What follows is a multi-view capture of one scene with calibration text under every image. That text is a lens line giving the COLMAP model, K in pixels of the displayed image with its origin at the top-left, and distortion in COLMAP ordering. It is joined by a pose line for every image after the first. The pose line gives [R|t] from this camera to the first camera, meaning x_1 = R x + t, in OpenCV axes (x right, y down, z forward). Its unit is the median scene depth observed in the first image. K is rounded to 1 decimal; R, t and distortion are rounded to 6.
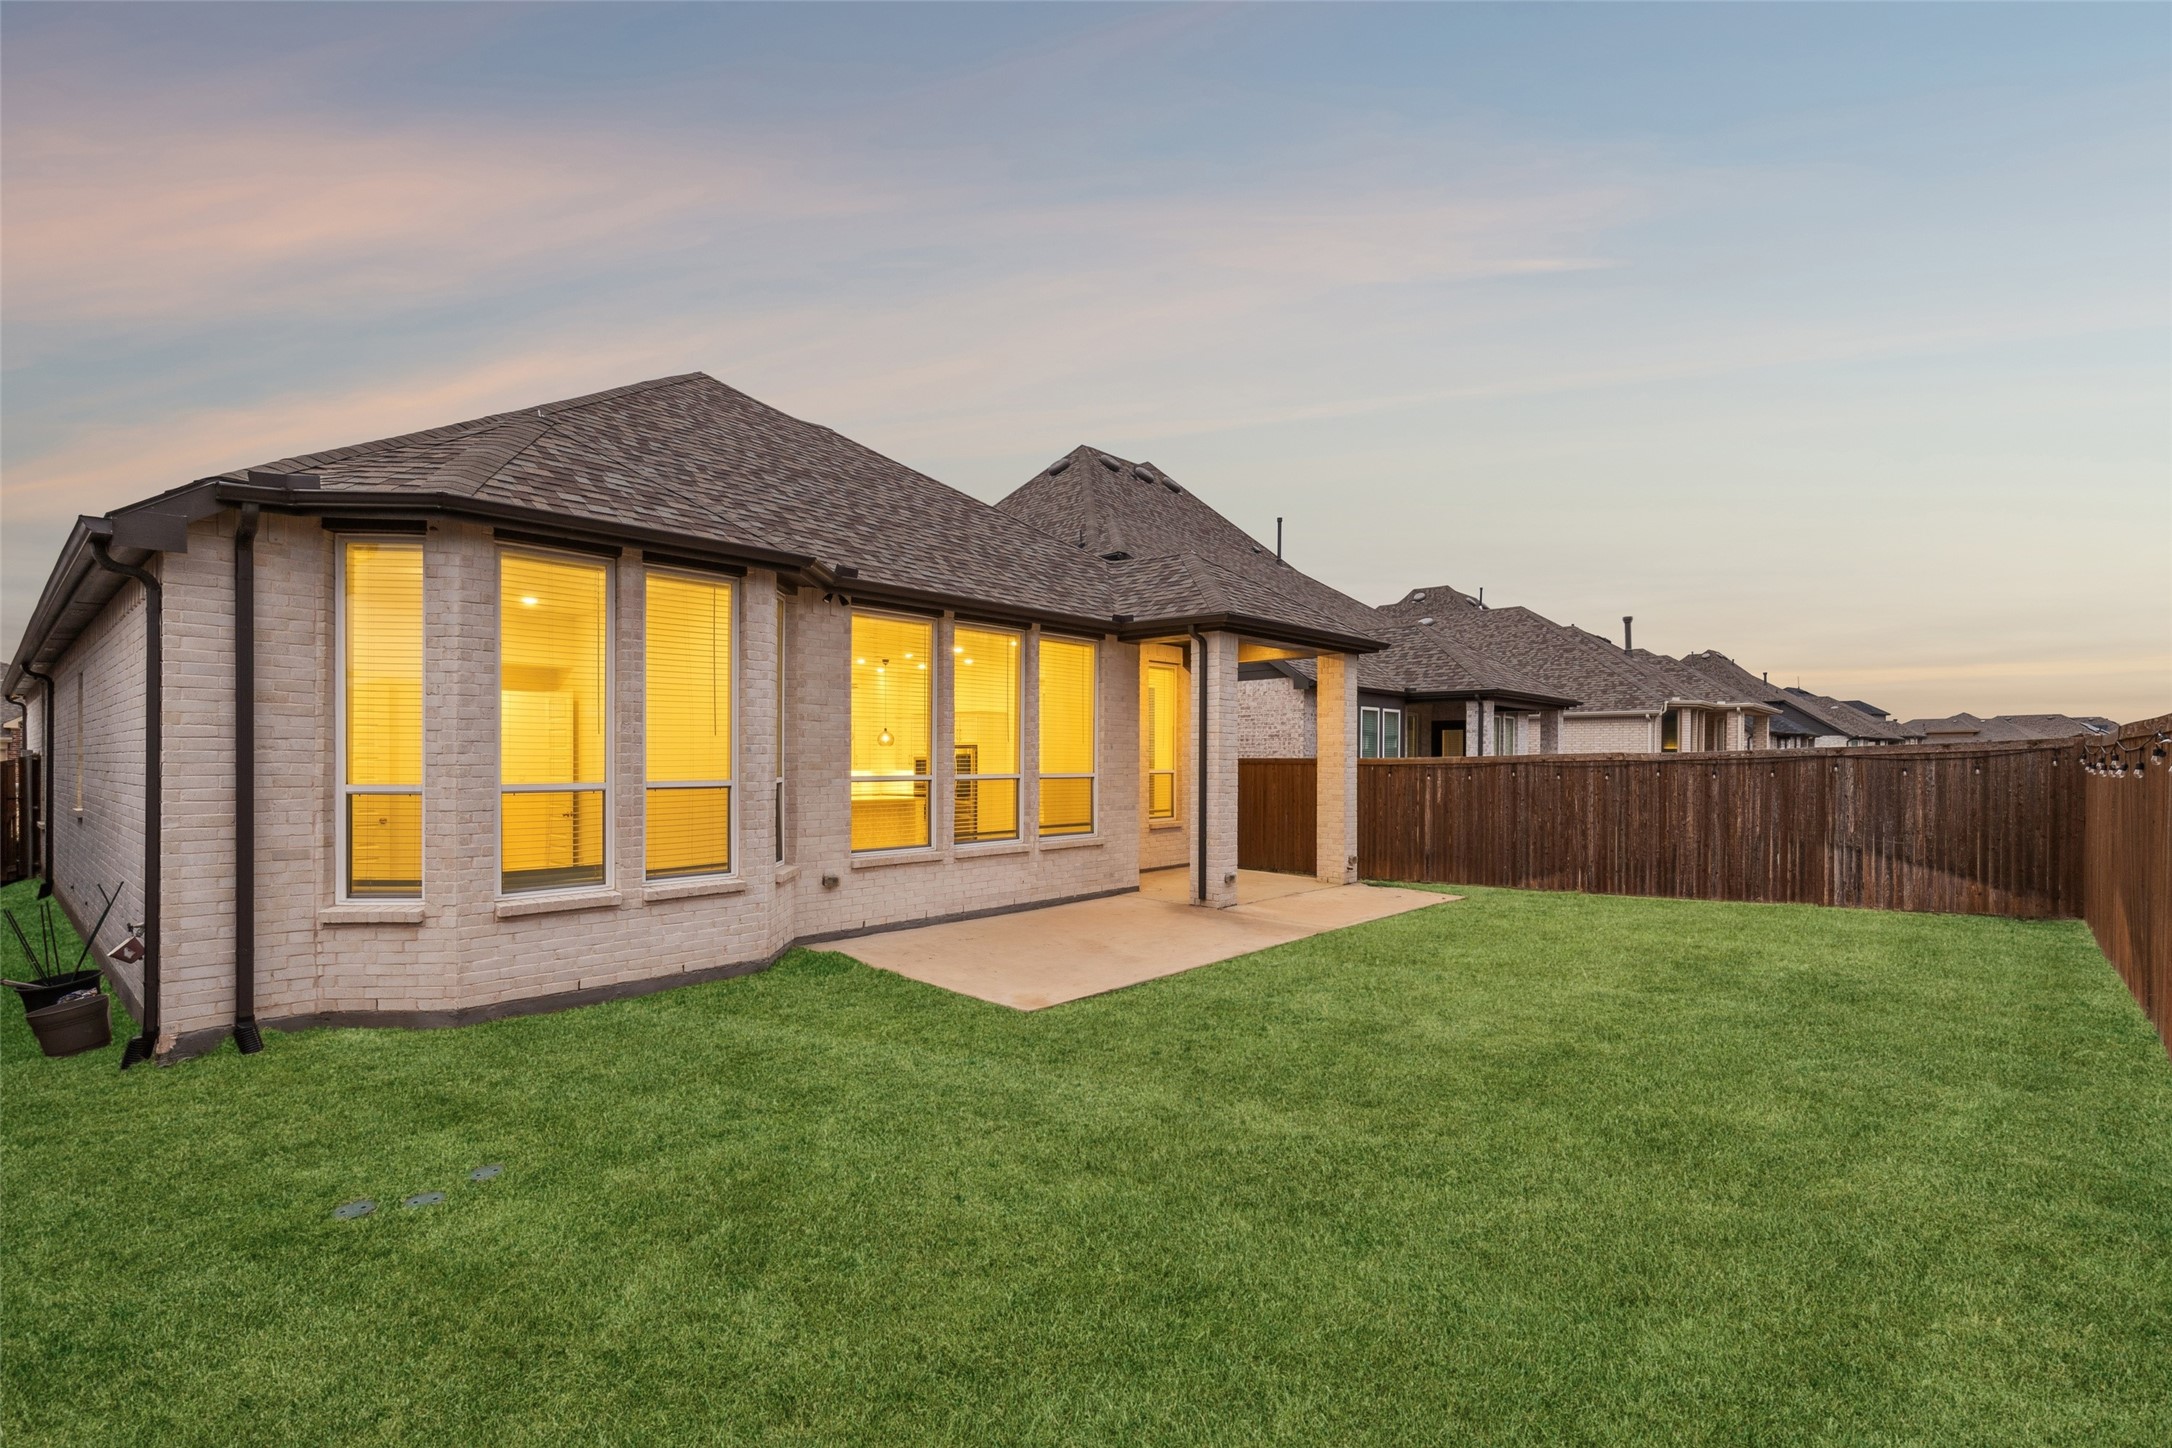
lens RADIAL K [[1006.1, 0, 1089.8], [0, 1006.1, 760.8], [0, 0, 1]] dist [-0.000418, -0.000041]
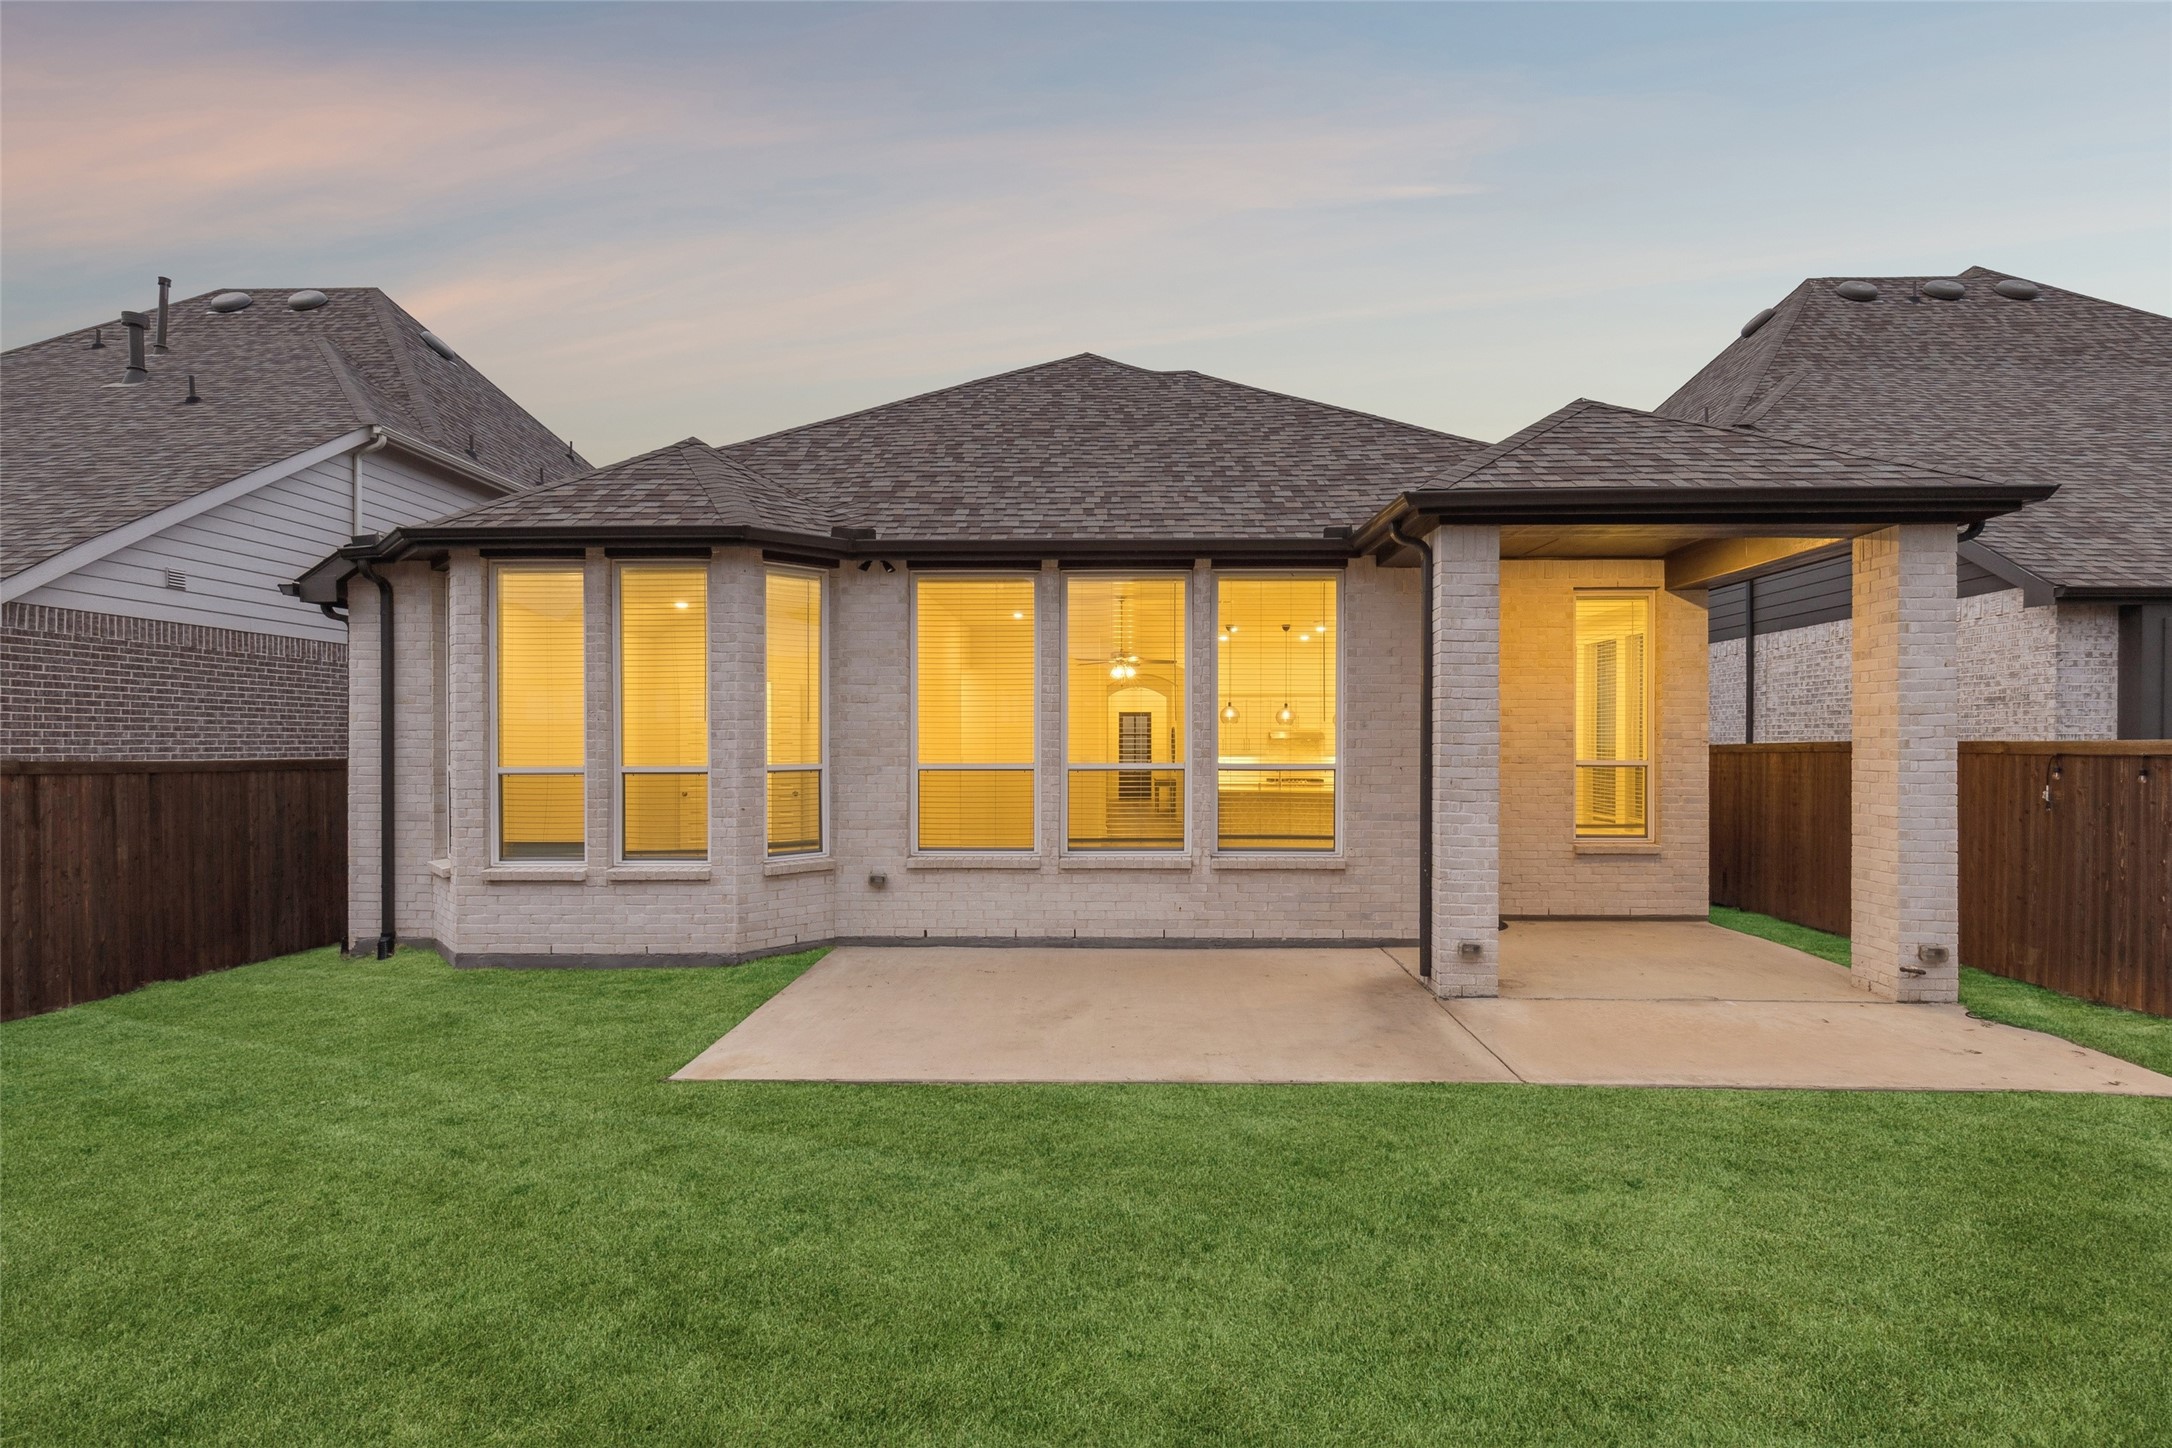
lens RADIAL K [[971.3, 0, 1087.9], [0, 971.3, 748.5], [0, 0, 1]] dist [0.003287, 0.000250]
pose [[0.643445, 0.002979, -0.765486, 0.526315], [0.000882, 0.999989, 0.004633, -0.002196], [0.765492, -0.003657, 0.643436, 0.581614]]
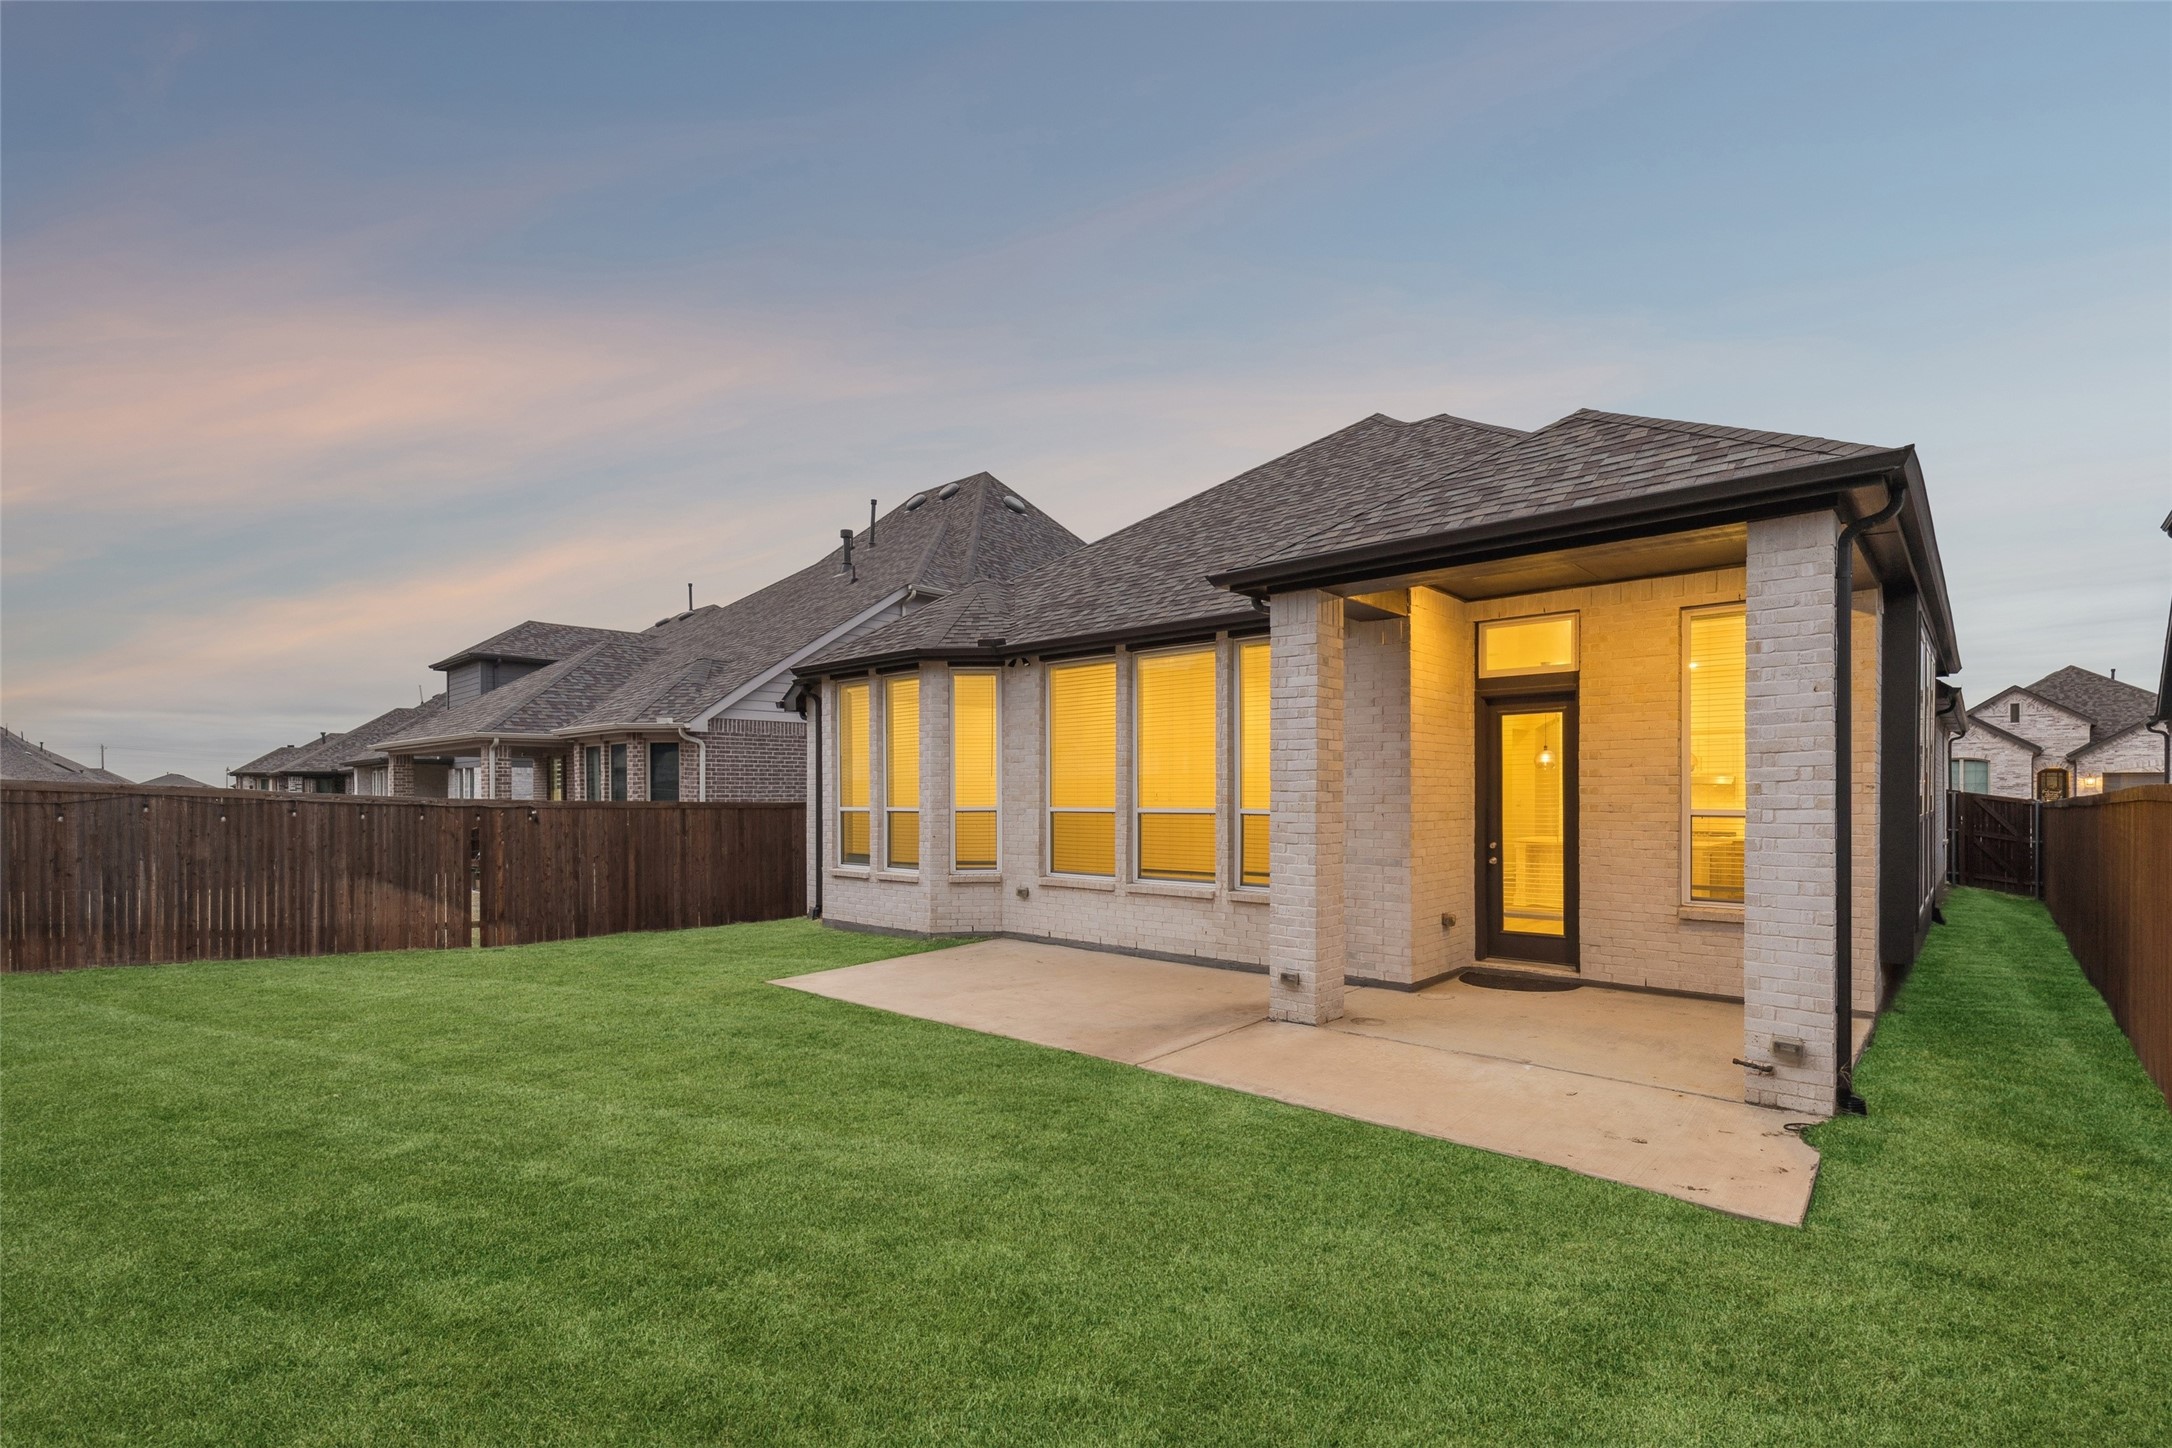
lens RADIAL K [[988.3, 0, 1087.3], [0, 988.3, 789.9], [0, 0, 1]] dist [-0.000456, 0.000065]
pose [[-0.005802, -0.003444, -0.999977, 0.944053], [0.003132, 0.999989, -0.003462, -0.000598], [0.999978, -0.003152, -0.005791, 1.080360]]
